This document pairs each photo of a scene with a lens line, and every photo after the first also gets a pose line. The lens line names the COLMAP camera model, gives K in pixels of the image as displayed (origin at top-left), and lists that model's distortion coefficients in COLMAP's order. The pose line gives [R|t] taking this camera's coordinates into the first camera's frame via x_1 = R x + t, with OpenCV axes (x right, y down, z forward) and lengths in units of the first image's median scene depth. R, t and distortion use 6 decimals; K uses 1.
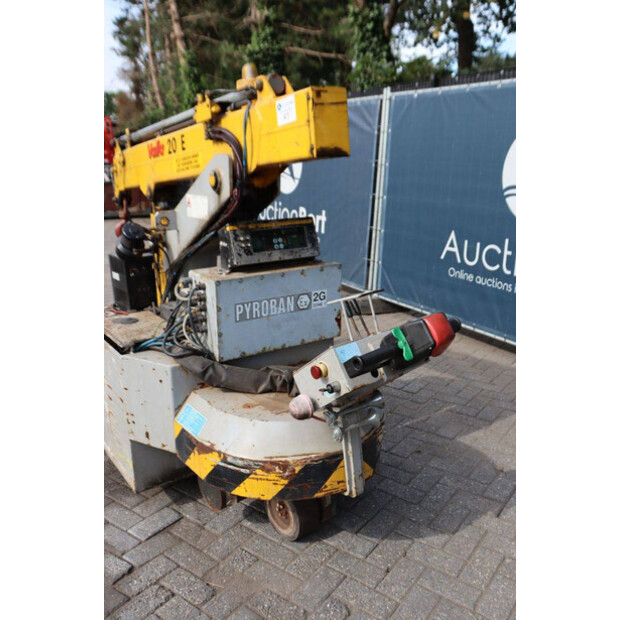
lens RADIAL K [[586.1, 0, 310.0], [0, 586.1, 310.0], [0, 0, 1]] dist [-0.150990, 0.222354]
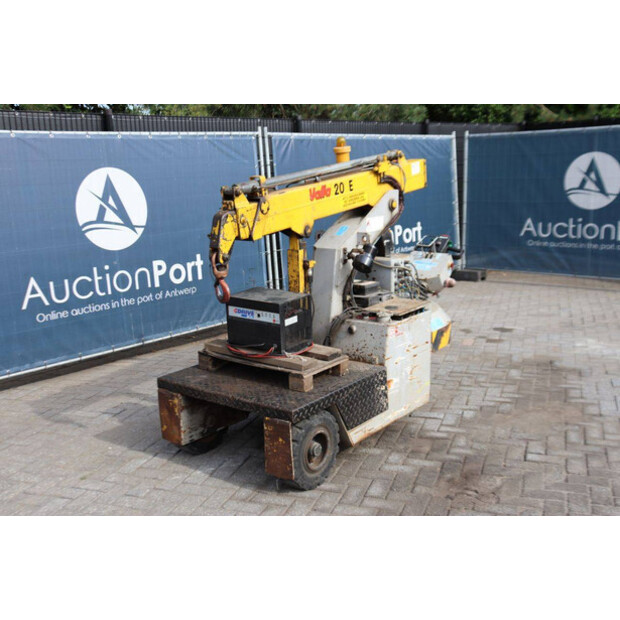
lens RADIAL K [[704.2, 0, 310.0], [0, 704.2, 310.0], [0, 0, 1]] dist [-0.018409, 0.035360]
pose [[-0.296744, -0.182806, 0.937297, -2.058600], [0.285949, 0.919462, 0.269858, -0.548327], [-0.911140, 0.348098, -0.220571, 1.713600]]
